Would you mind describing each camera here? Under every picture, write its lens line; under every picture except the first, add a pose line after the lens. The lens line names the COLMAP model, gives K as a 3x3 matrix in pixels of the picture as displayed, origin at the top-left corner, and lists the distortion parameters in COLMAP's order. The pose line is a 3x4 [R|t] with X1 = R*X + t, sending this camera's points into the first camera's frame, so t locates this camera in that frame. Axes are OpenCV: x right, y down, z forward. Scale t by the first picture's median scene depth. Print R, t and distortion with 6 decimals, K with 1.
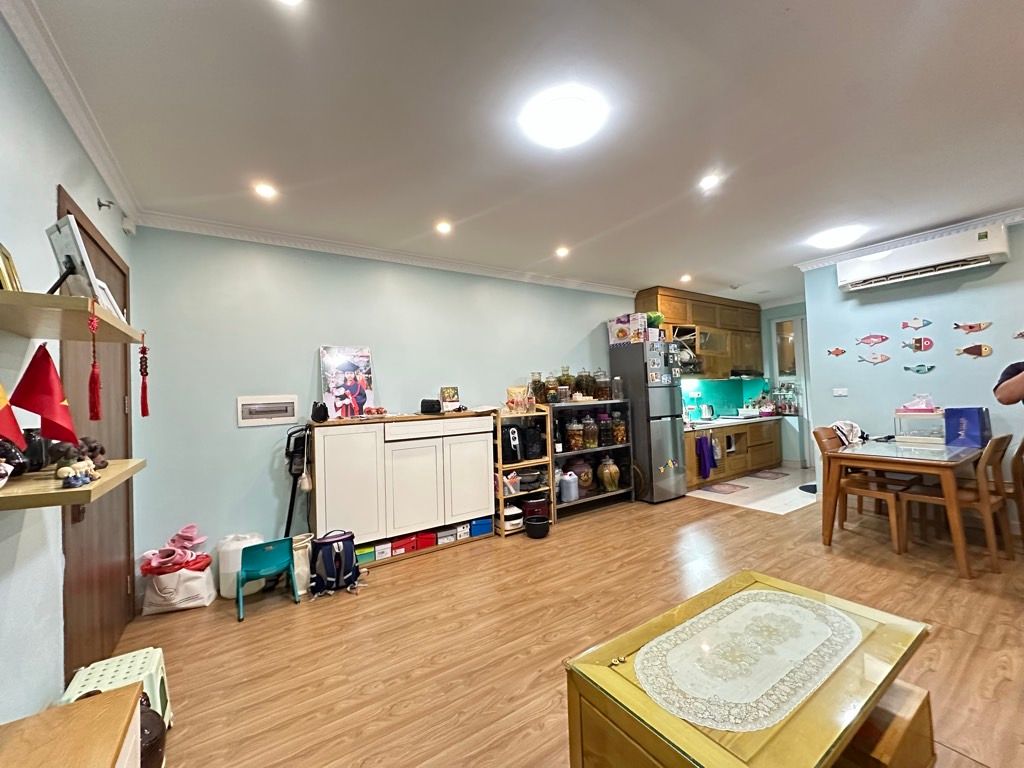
lens RADIAL K [[407.1, 0, 509.6], [0, 407.1, 383.1], [0, 0, 1]] dist [-0.001223, -0.000021]
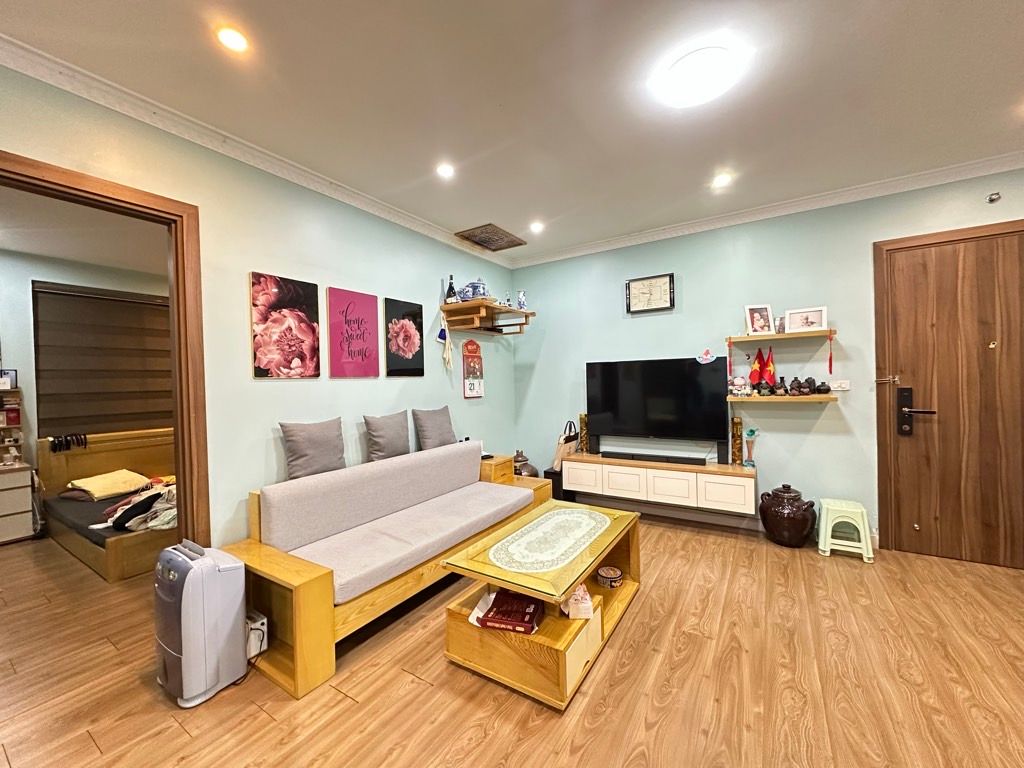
lens RADIAL K [[407.1, 0, 506.5], [0, 407.1, 386.4], [0, 0, 1]] dist [-0.001223, -0.000021]
pose [[-0.914337, 0.070093, -0.398843, 0.531182], [0.073622, 0.997265, 0.006484, 0.007639], [0.398207, -0.023435, -0.916996, 0.933673]]
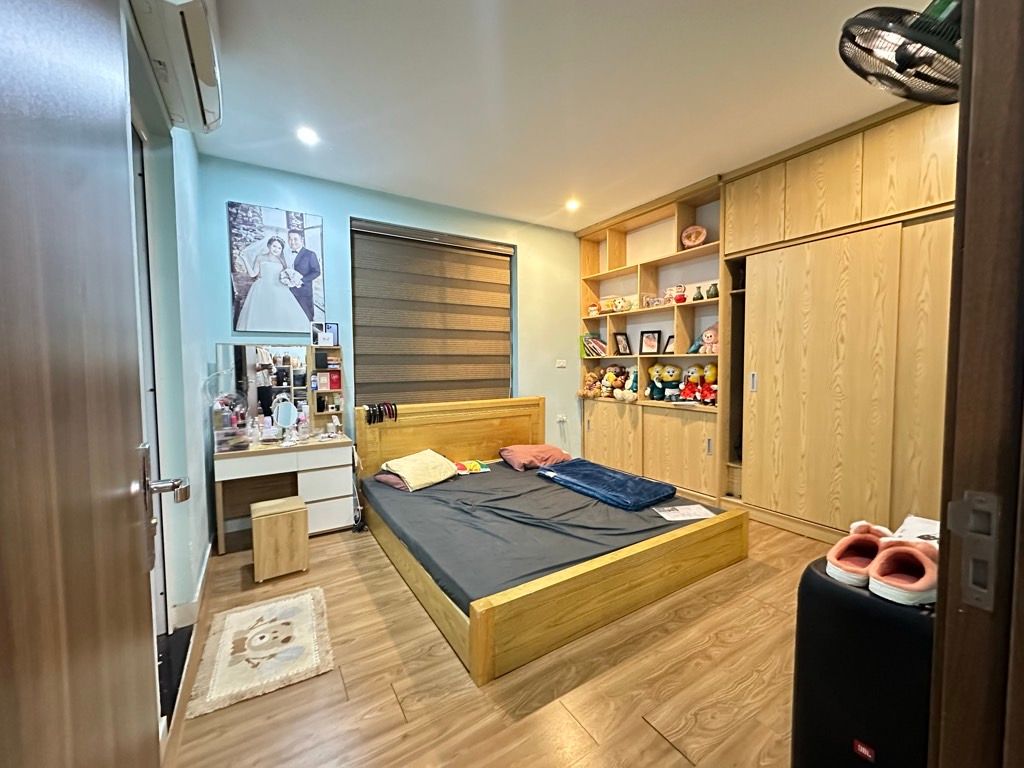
lens RADIAL K [[407.1, 0, 512.3], [0, 407.1, 385.4], [0, 0, 1]] dist [-0.001223, -0.000021]
pose [[-0.998804, 0.042588, 0.024009, 0.680551], [0.043265, 0.998659, 0.028433, 0.005923], [-0.022766, 0.029438, -0.999307, 0.676740]]
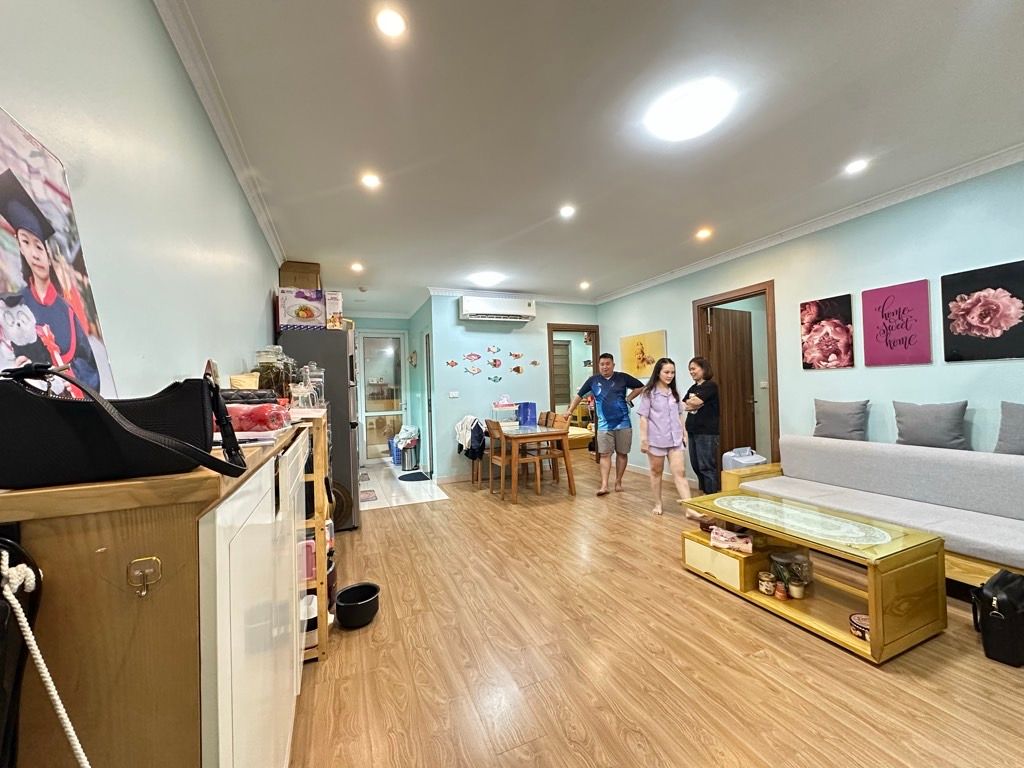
lens RADIAL K [[407.1, 0, 514.5], [0, 407.1, 383.8], [0, 0, 1]] dist [-0.001223, -0.000021]
pose [[0.179130, 0.042115, 0.982924, -0.537041], [-0.002632, 0.999100, -0.042329, 0.052549], [-0.983822, 0.004996, 0.179080, 0.715359]]
